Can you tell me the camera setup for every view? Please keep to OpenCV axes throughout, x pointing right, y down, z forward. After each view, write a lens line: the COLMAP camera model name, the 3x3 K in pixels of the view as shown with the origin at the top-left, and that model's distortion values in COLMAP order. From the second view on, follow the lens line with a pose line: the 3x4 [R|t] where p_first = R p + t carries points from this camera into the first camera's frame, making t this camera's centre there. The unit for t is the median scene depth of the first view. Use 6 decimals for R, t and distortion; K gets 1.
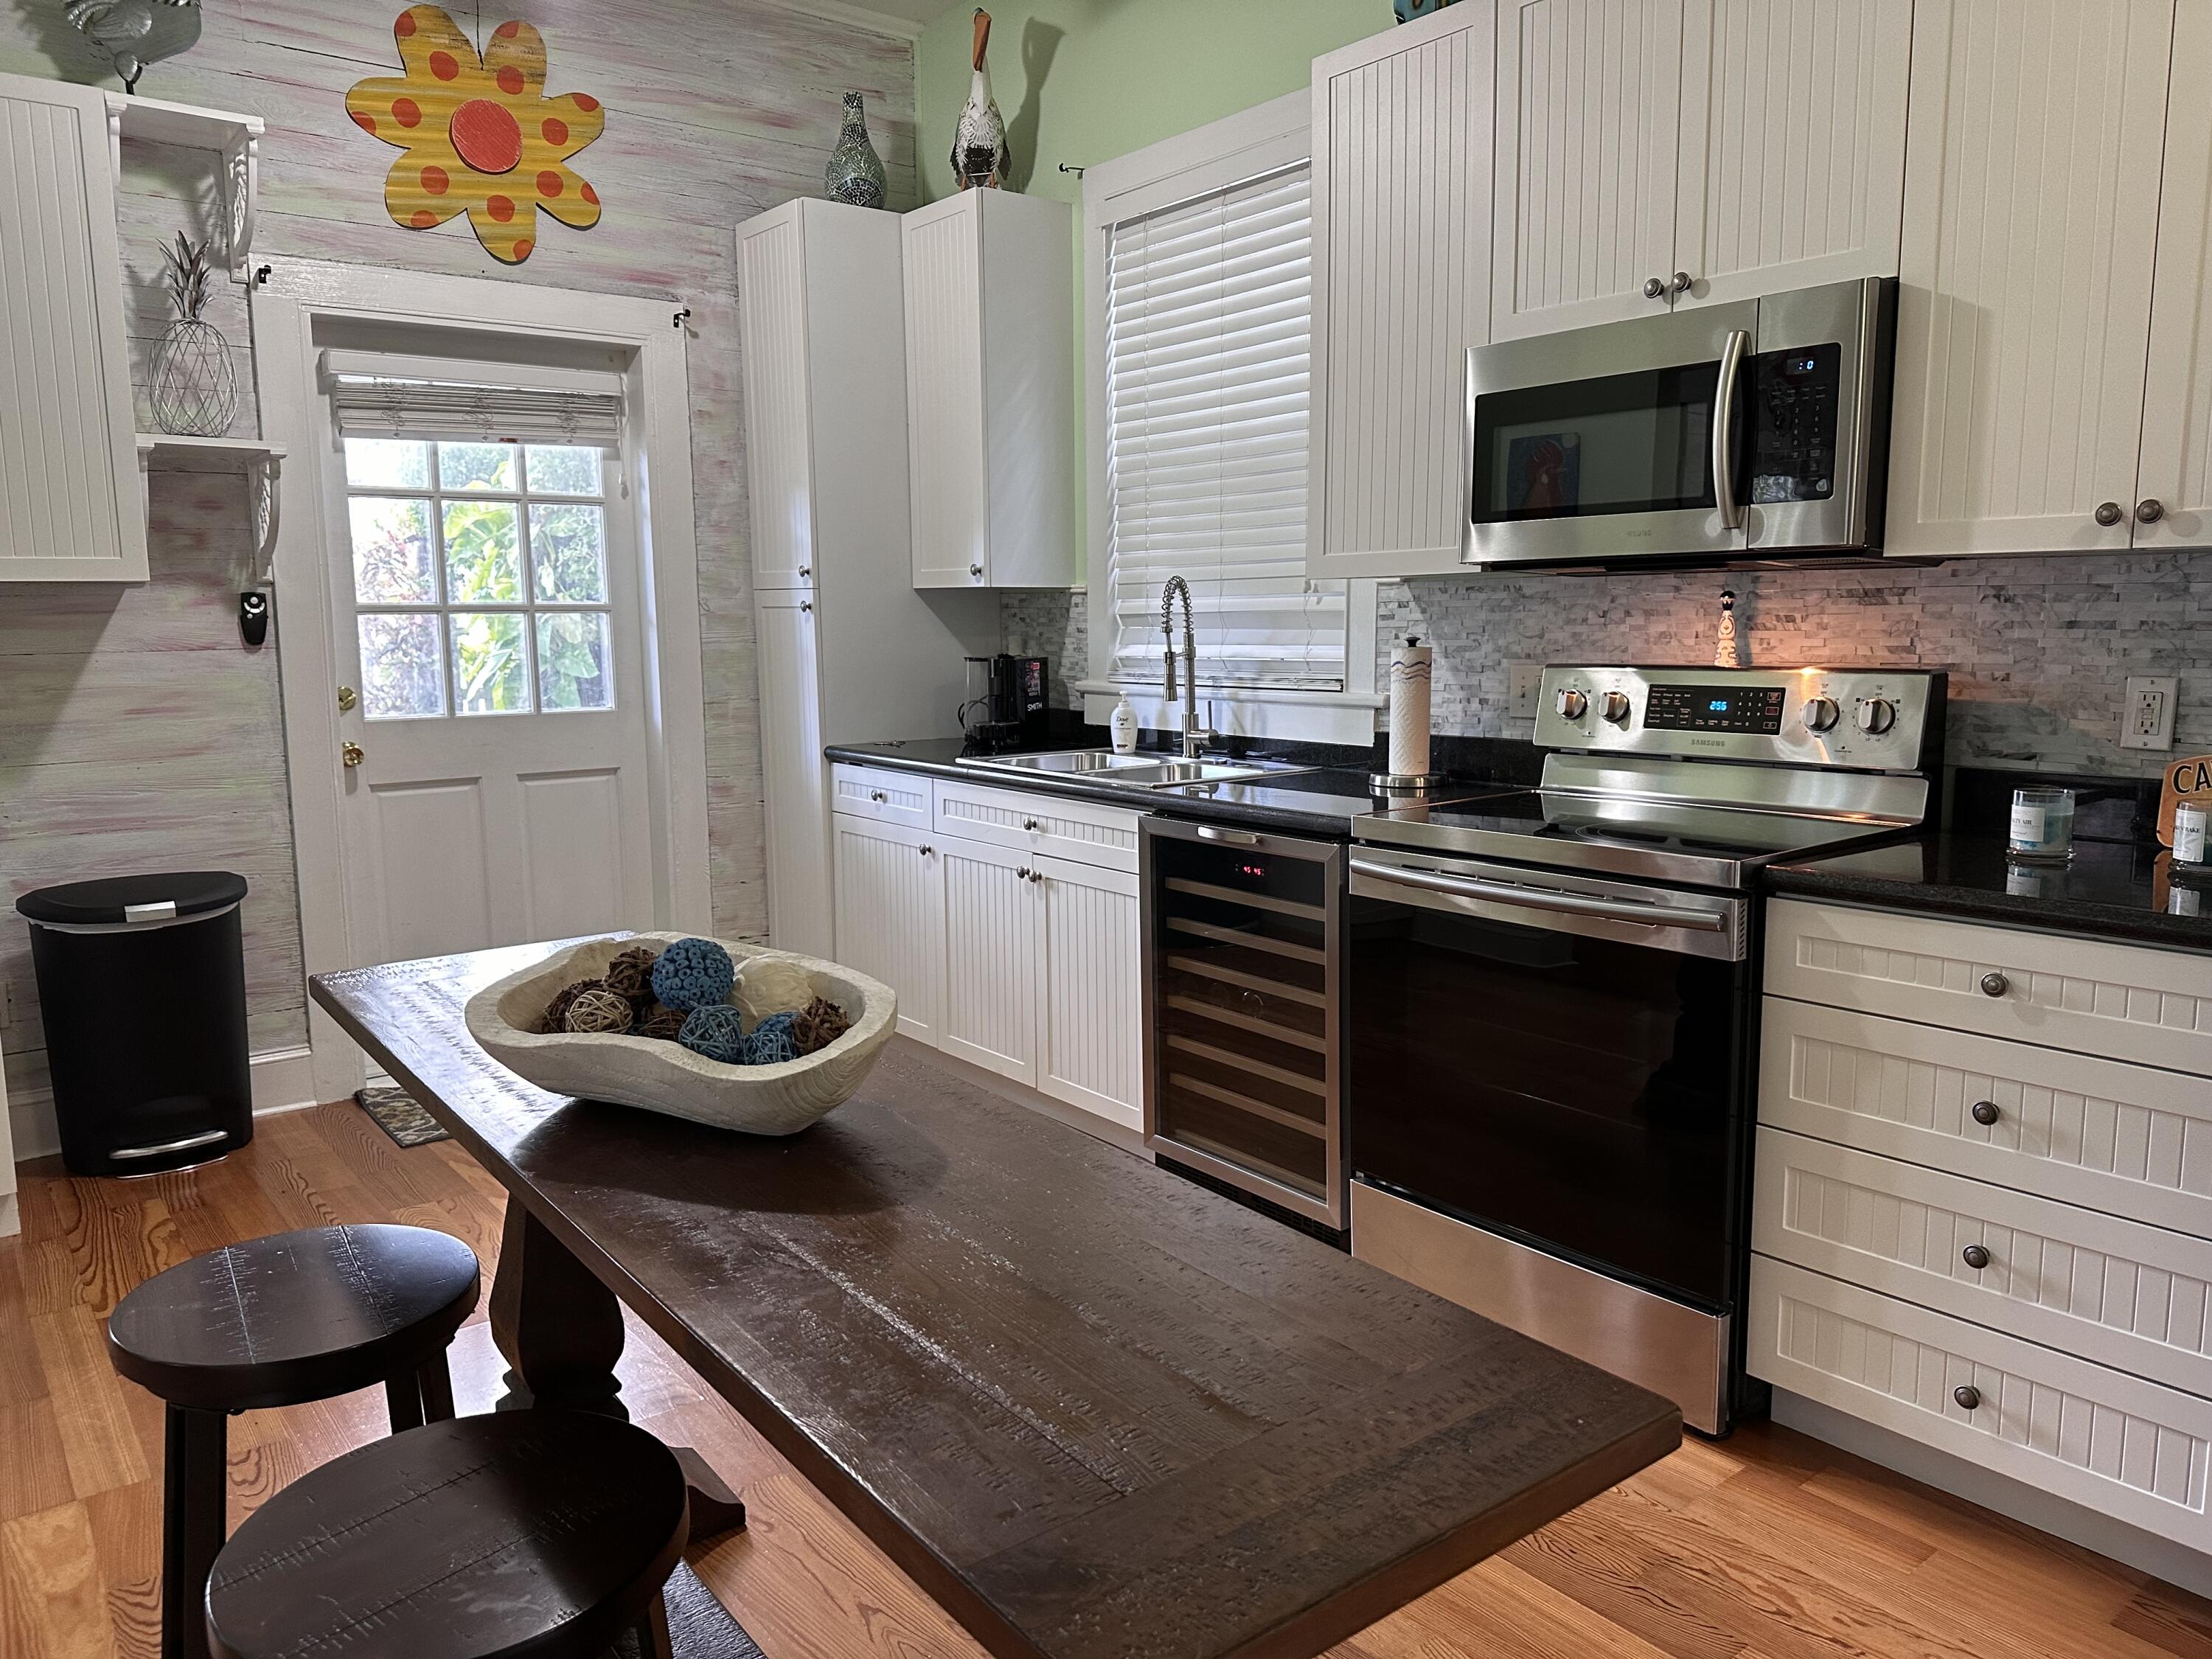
lens RADIAL K [[1534.6, 0, 1099.3], [0, 1534.6, 823.8], [0, 0, 1]] dist [0.133031, -0.186787]
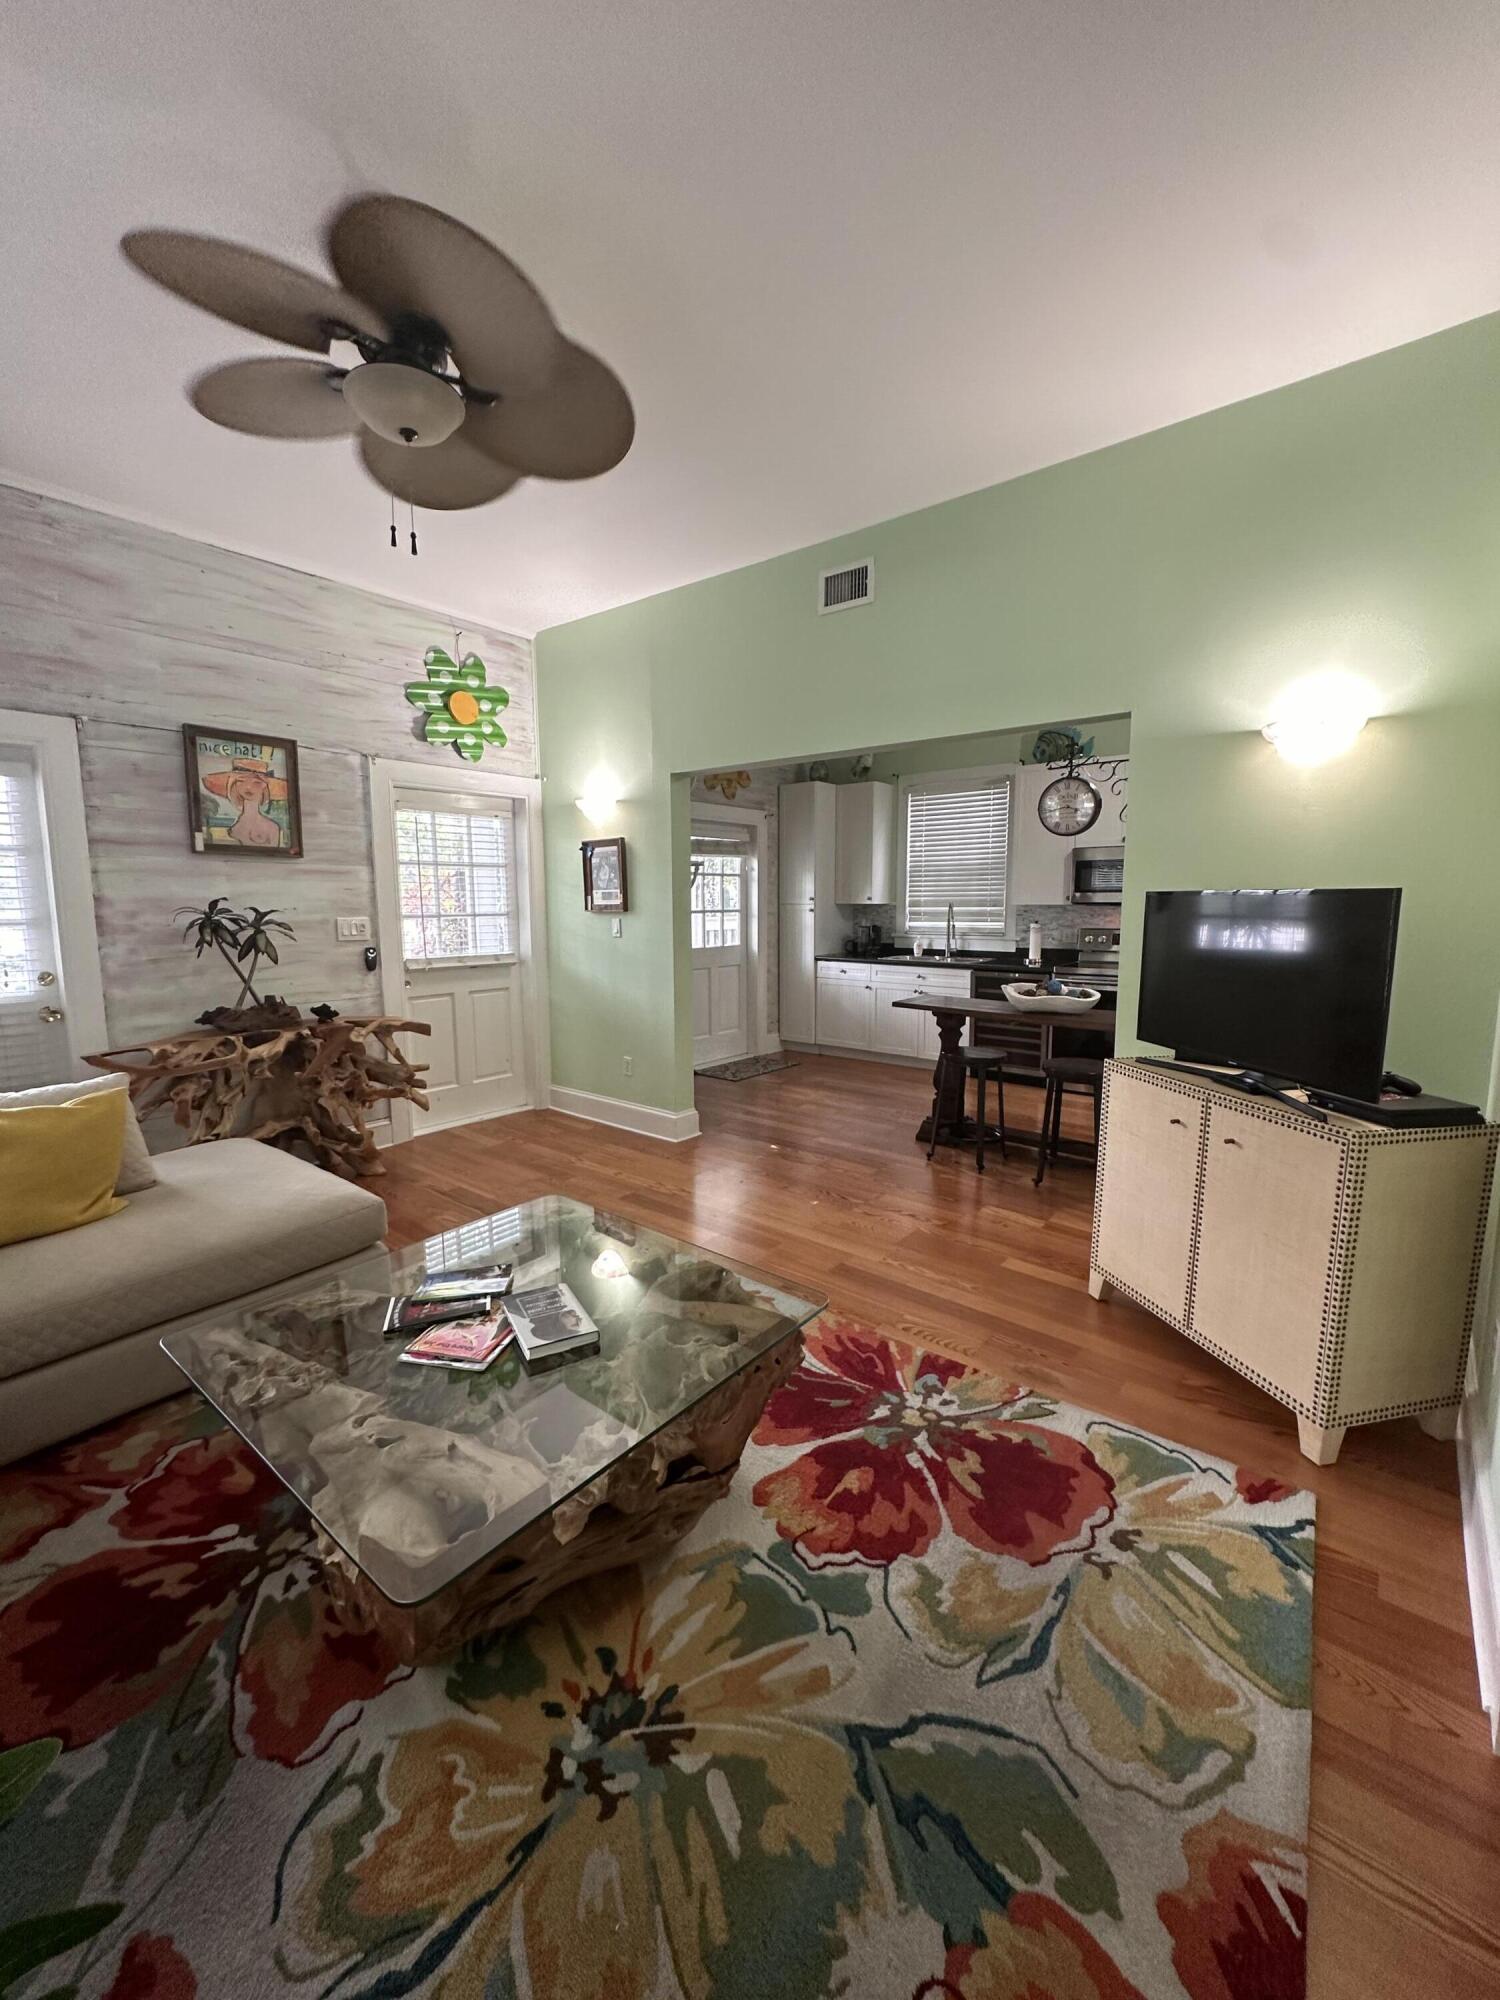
lens RADIAL K [[797.8, 0, 750.0], [0, 797.8, 1000.0], [0, 0, 1]] dist [-0.000436, 0.000498]
pose [[0.976361, -0.022822, 0.214936, -0.790176], [0.025811, 0.999605, -0.011110, 0.062588], [-0.214597, 0.016395, 0.976565, -0.619782]]
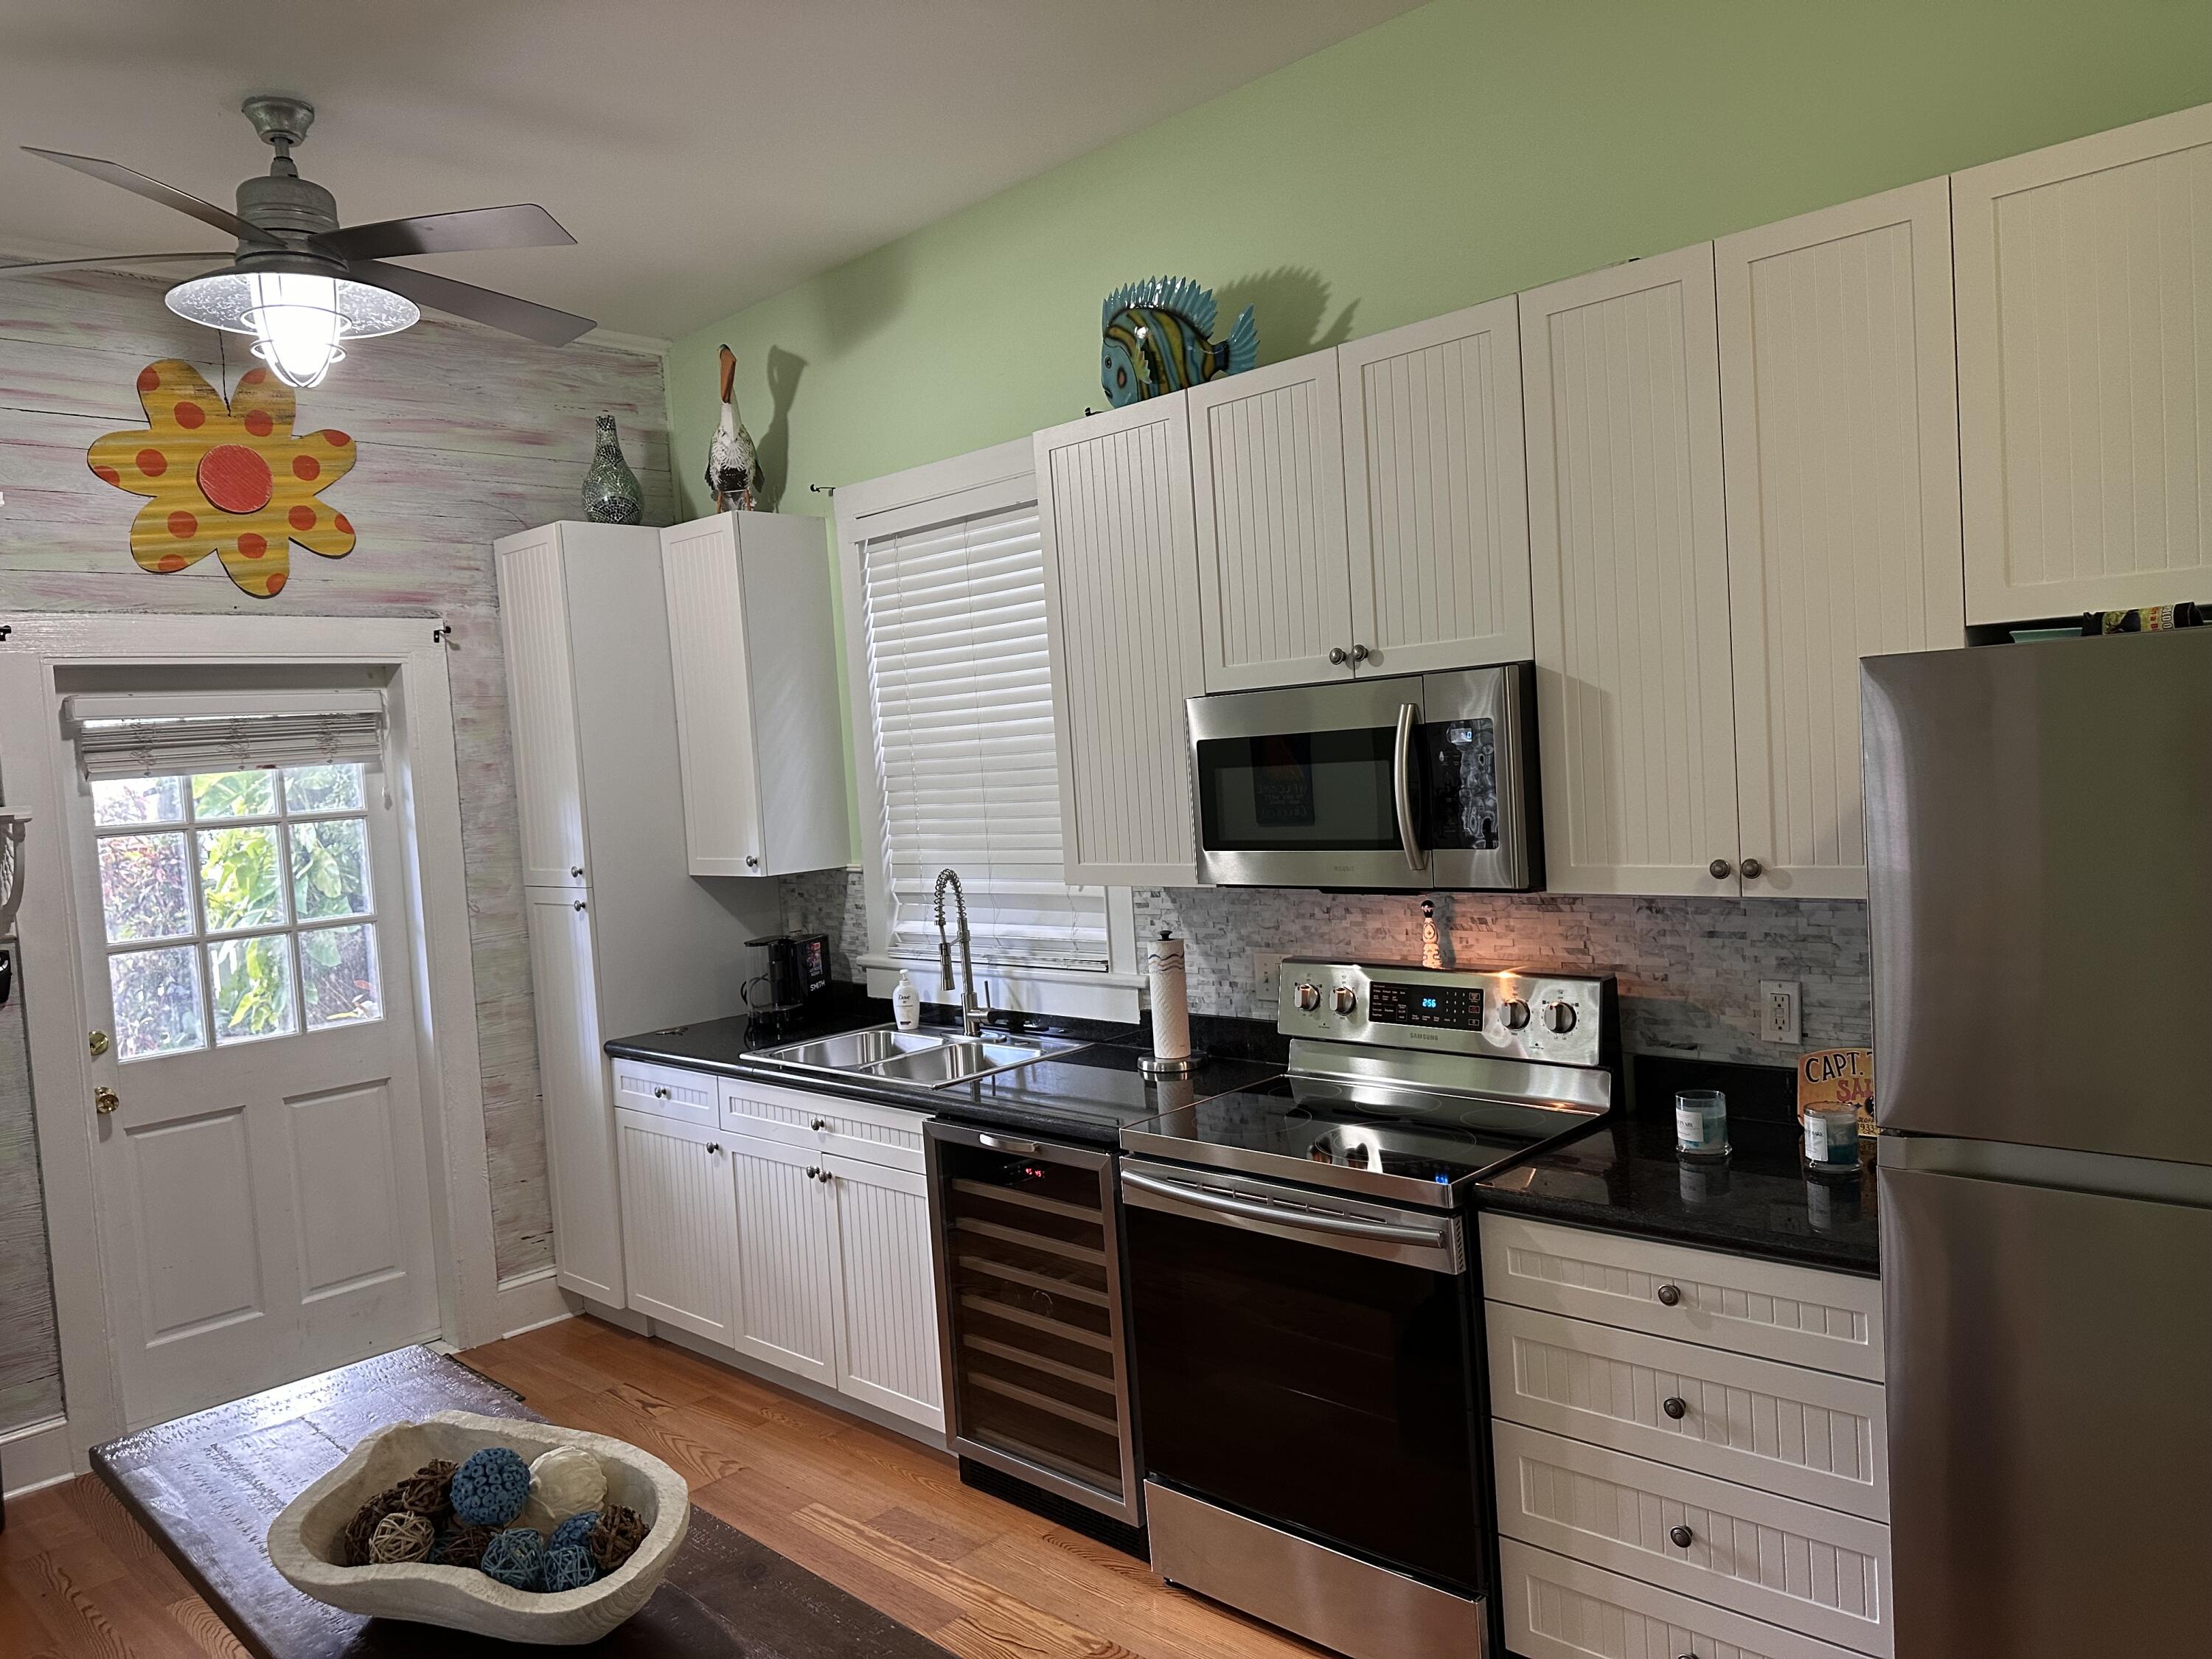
lens RADIAL K [[1537.0, 0, 1086.3], [0, 1537.0, 837.9], [0, 0, 1]] dist [0.177942, -0.294356]
pose [[0.989985, -0.061852, 0.126901, 0.013186], [0.072634, 0.993968, -0.082171, -0.093146], [-0.121054, 0.090565, 0.988506, -0.065534]]
